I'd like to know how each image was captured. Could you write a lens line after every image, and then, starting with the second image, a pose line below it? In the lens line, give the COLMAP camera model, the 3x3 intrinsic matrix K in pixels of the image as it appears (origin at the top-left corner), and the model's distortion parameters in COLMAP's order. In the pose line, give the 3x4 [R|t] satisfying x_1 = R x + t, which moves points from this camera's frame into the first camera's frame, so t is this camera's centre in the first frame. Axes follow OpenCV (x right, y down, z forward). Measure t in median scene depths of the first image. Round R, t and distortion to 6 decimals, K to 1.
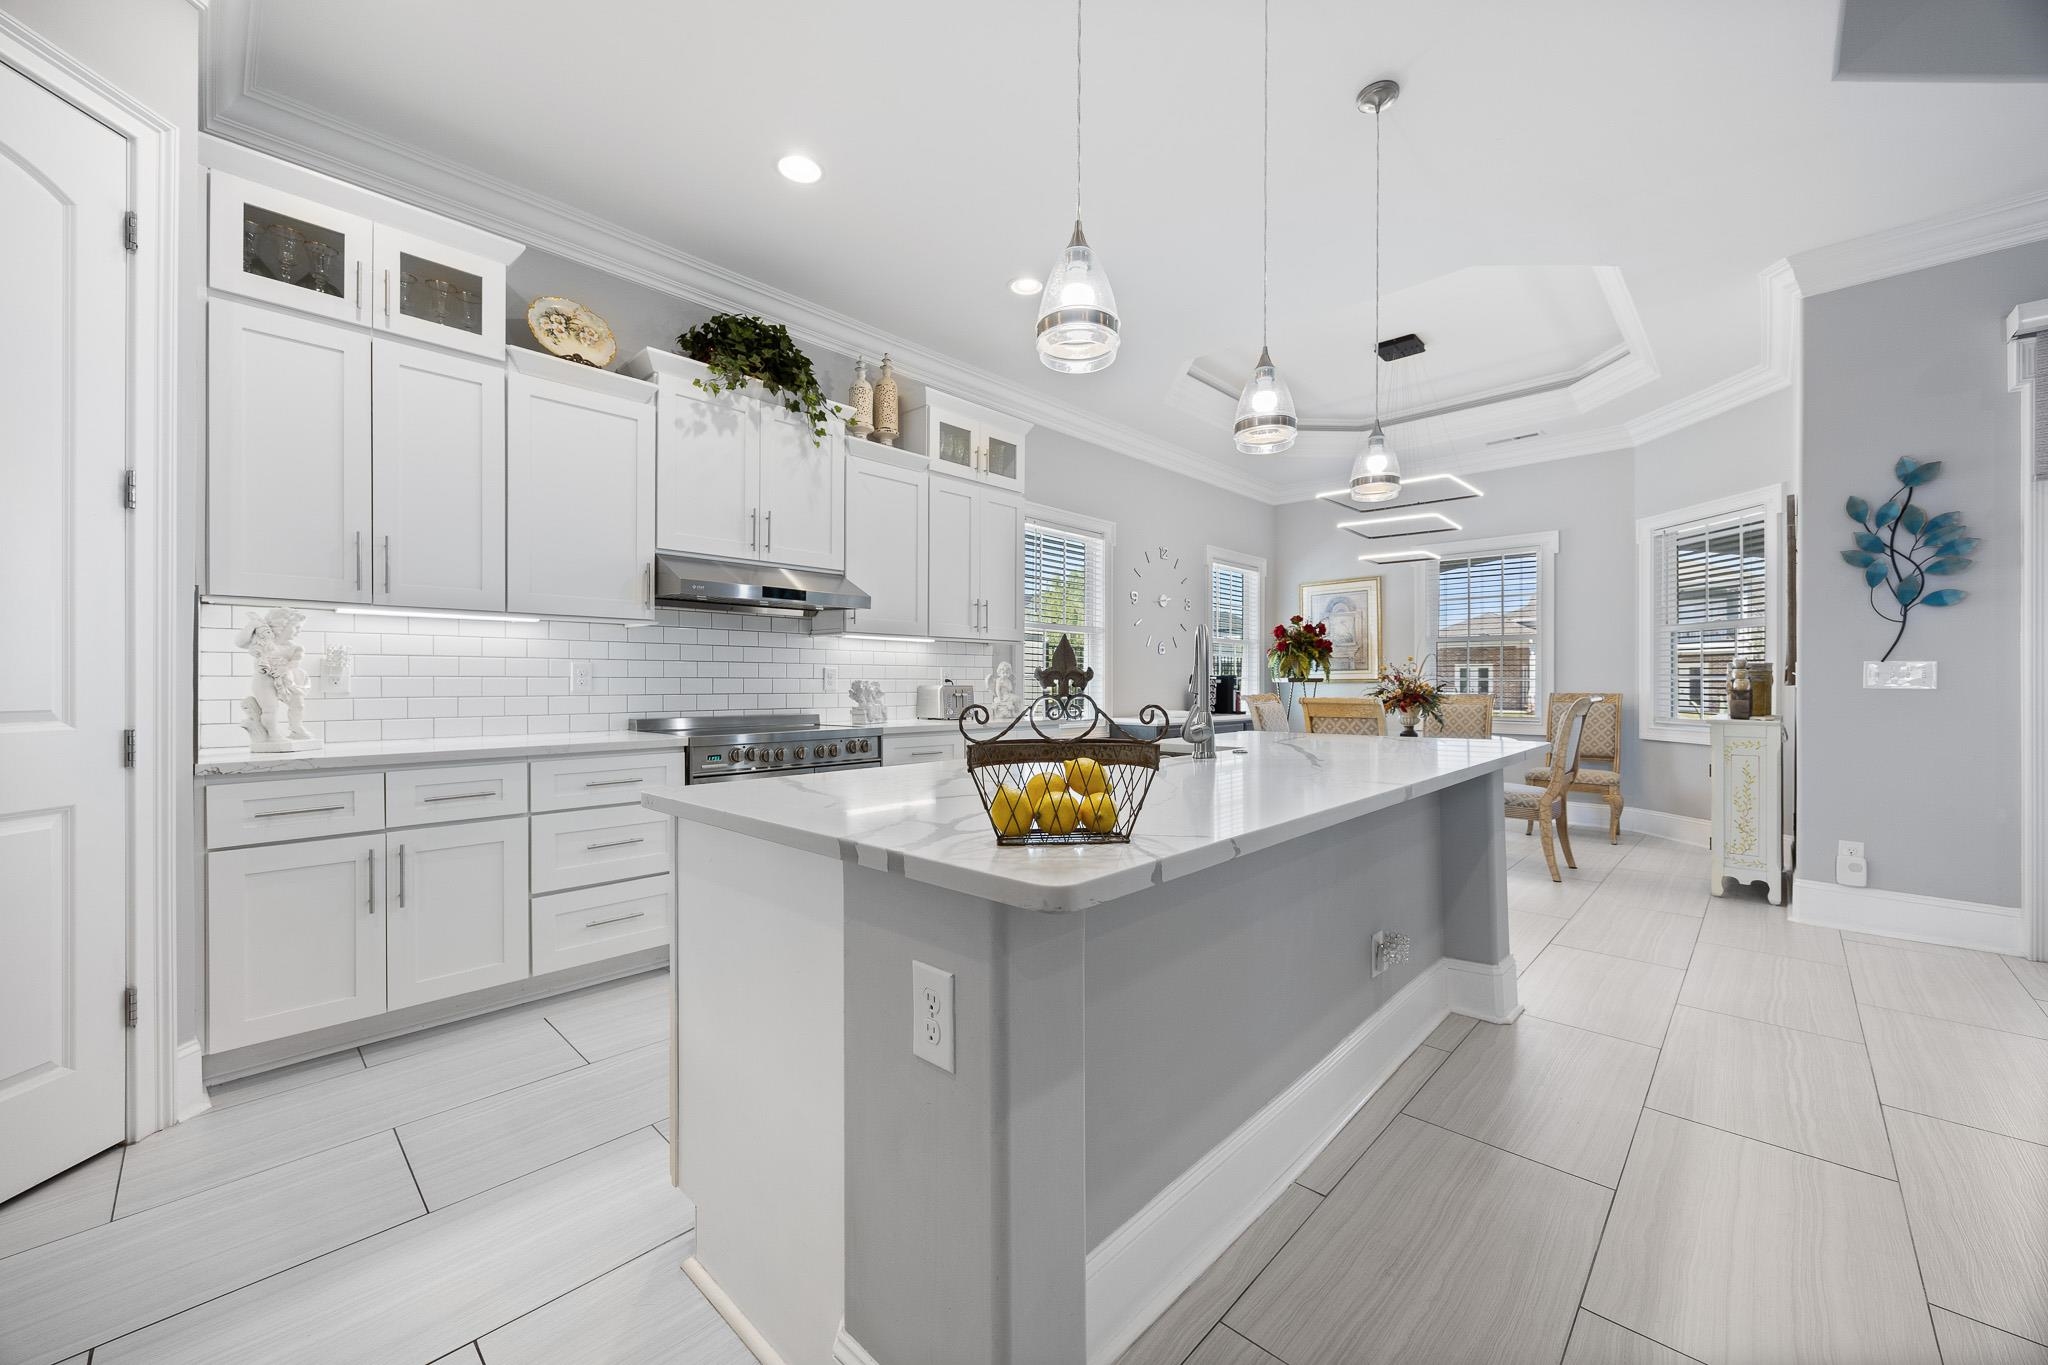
lens RADIAL K [[782.5, 0, 1023.4], [0, 782.5, 688.6], [0, 0, 1]] dist [-0.001872, -0.000127]
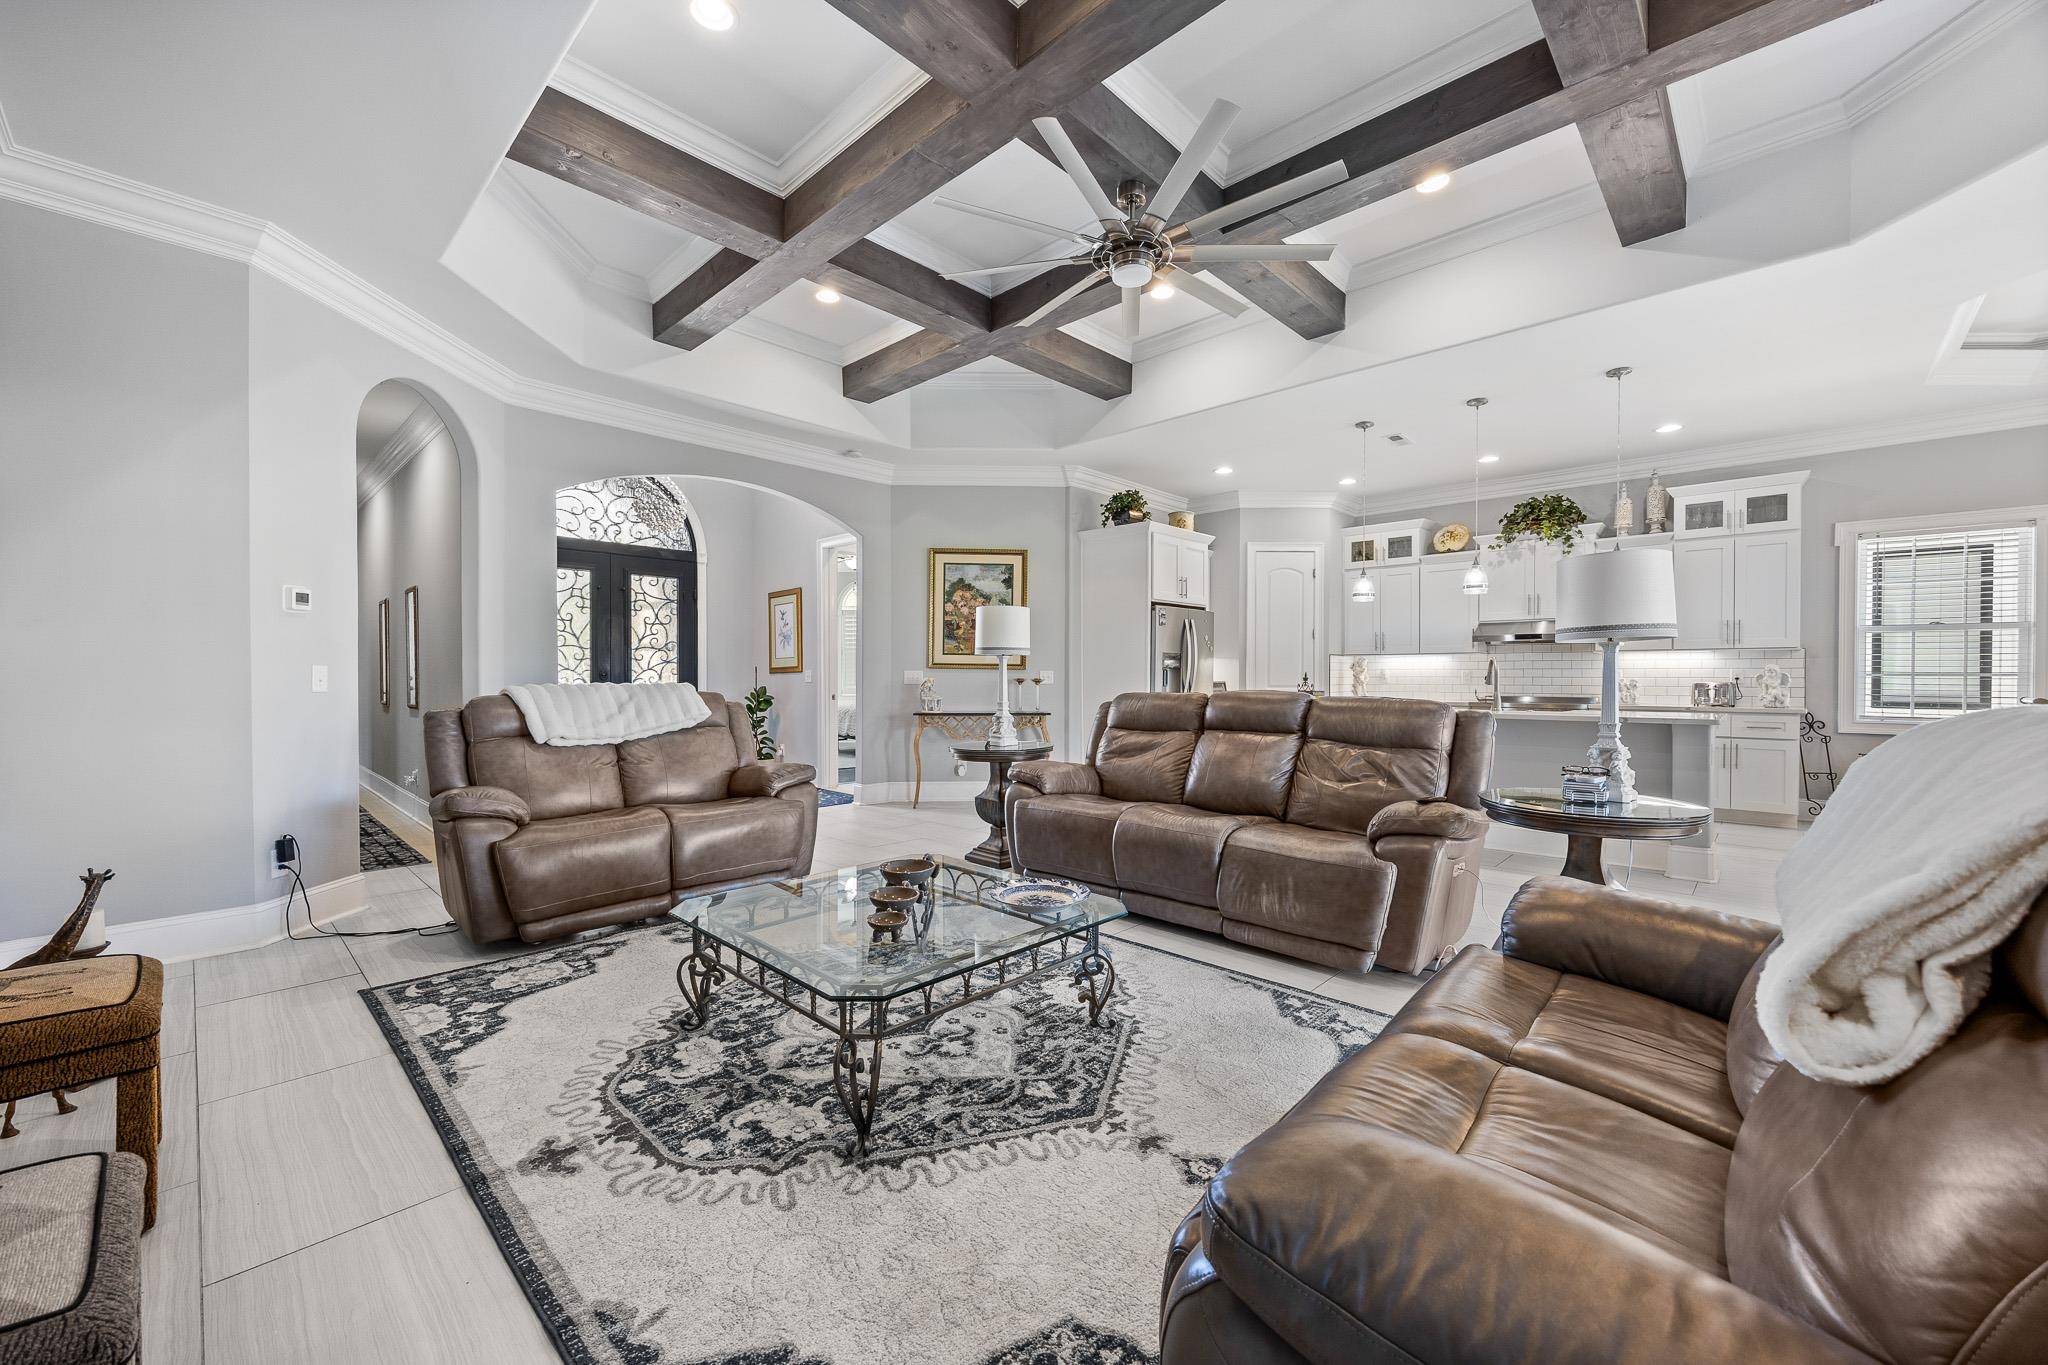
lens RADIAL K [[788.0, 0, 1019.8], [0, 788.0, 673.3], [0, 0, 1]] dist [0.000214, 0.000125]
pose [[0.007352, -0.002347, -0.999970, 1.544279], [-0.007001, 0.999973, -0.002398, -0.009420], [0.999948, 0.007019, 0.007335, -0.312240]]
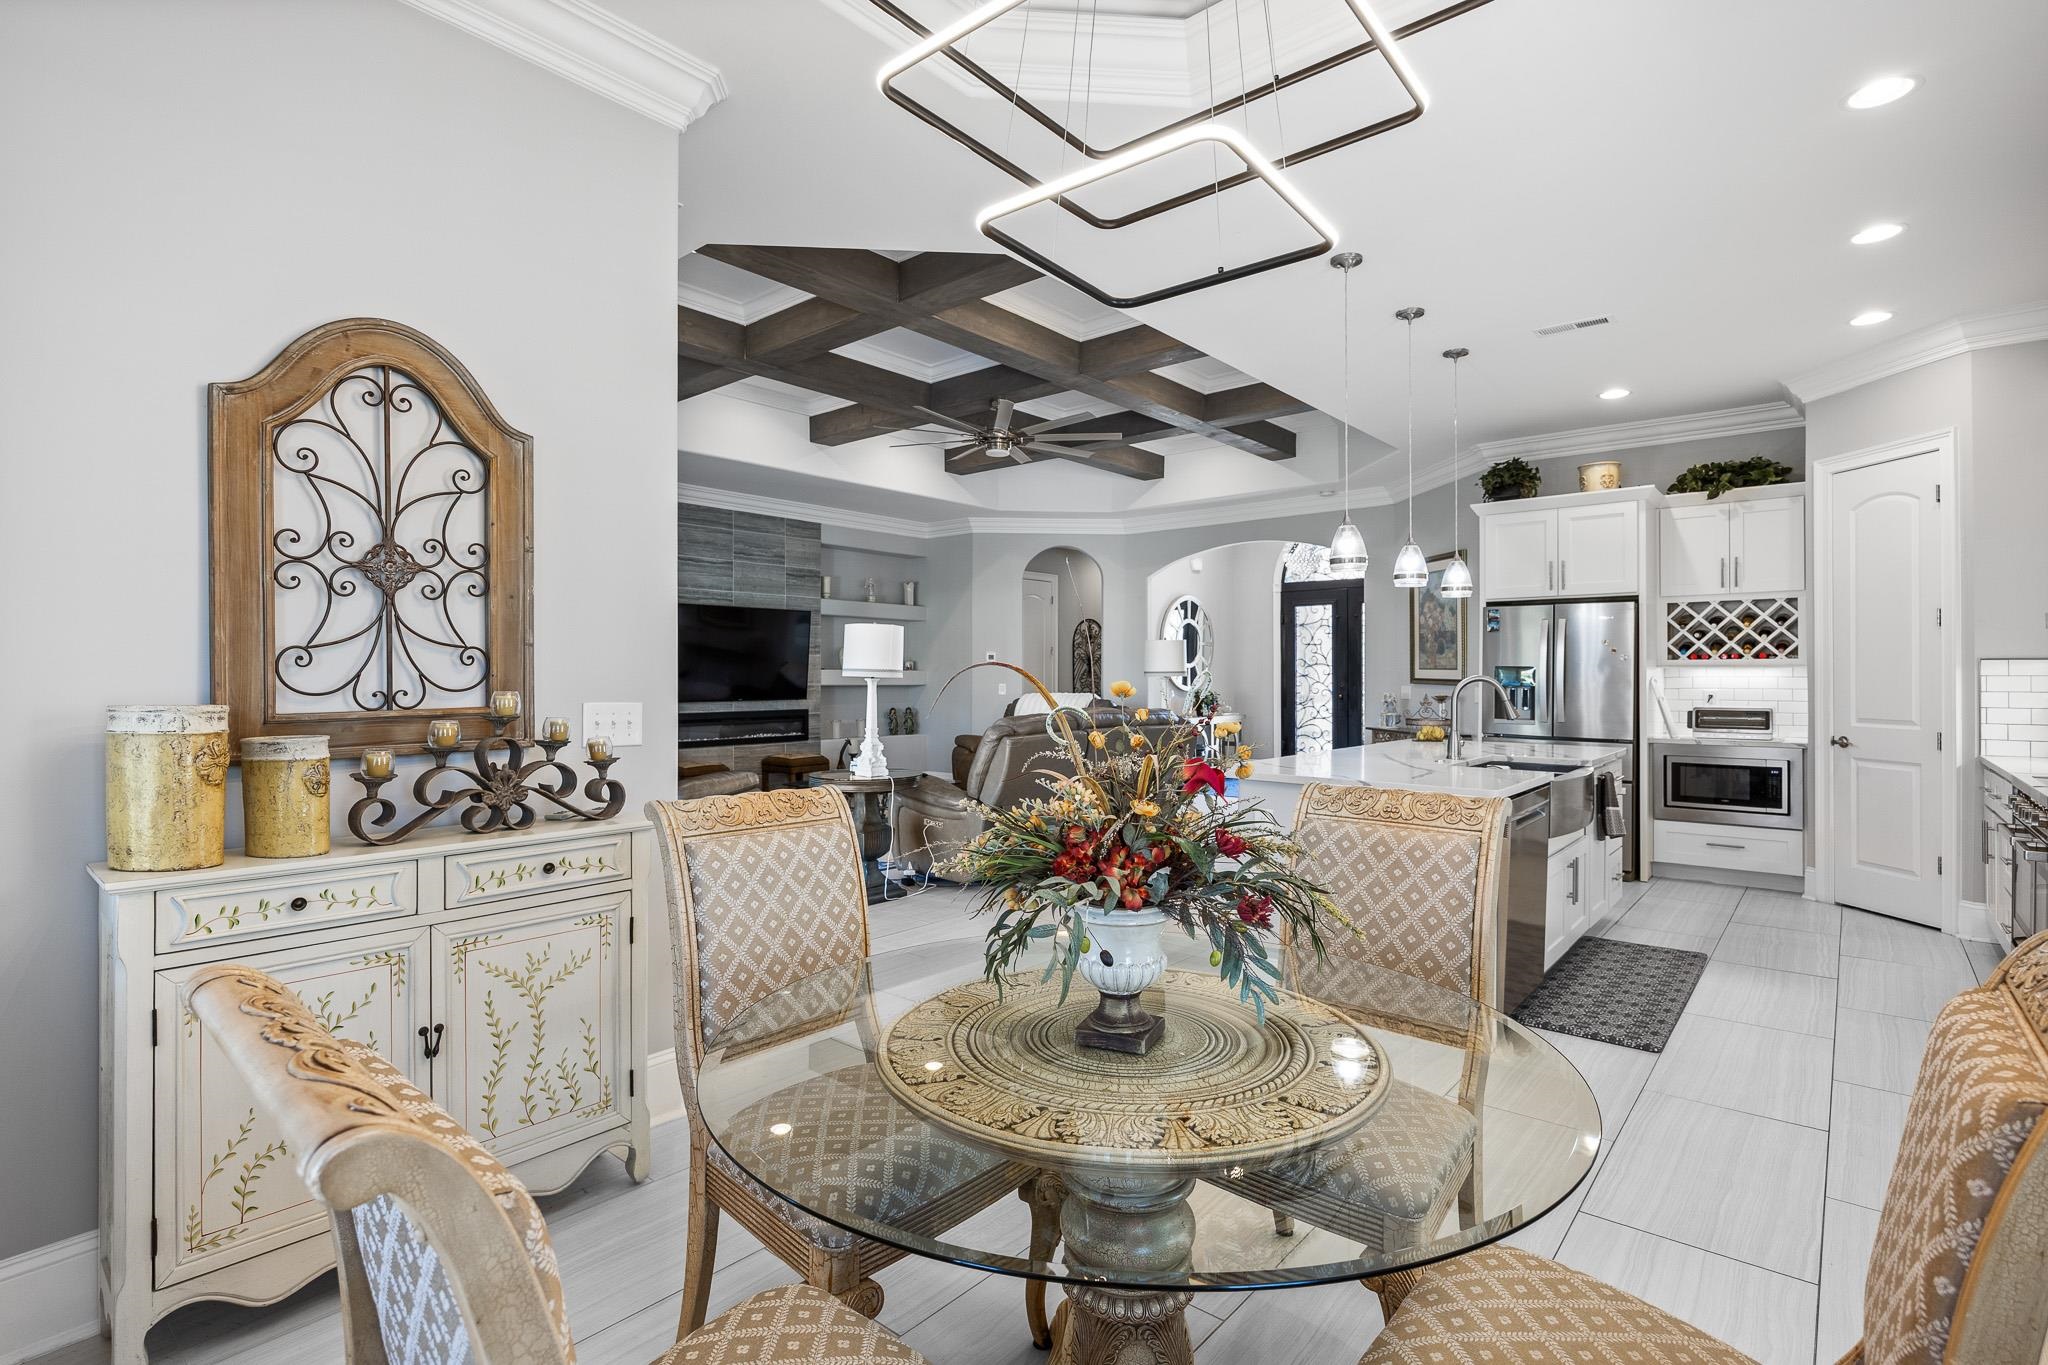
lens RADIAL K [[987.7, 0, 1022.3], [0, 987.7, 669.0], [0, 0, 1]] dist [0.004220, 0.000464]
pose [[-0.997949, -0.000073, -0.064016, 0.722480], [-0.000042, 1.000000, -0.000494, -0.056483], [0.064016, -0.000491, -0.997949, 1.701420]]
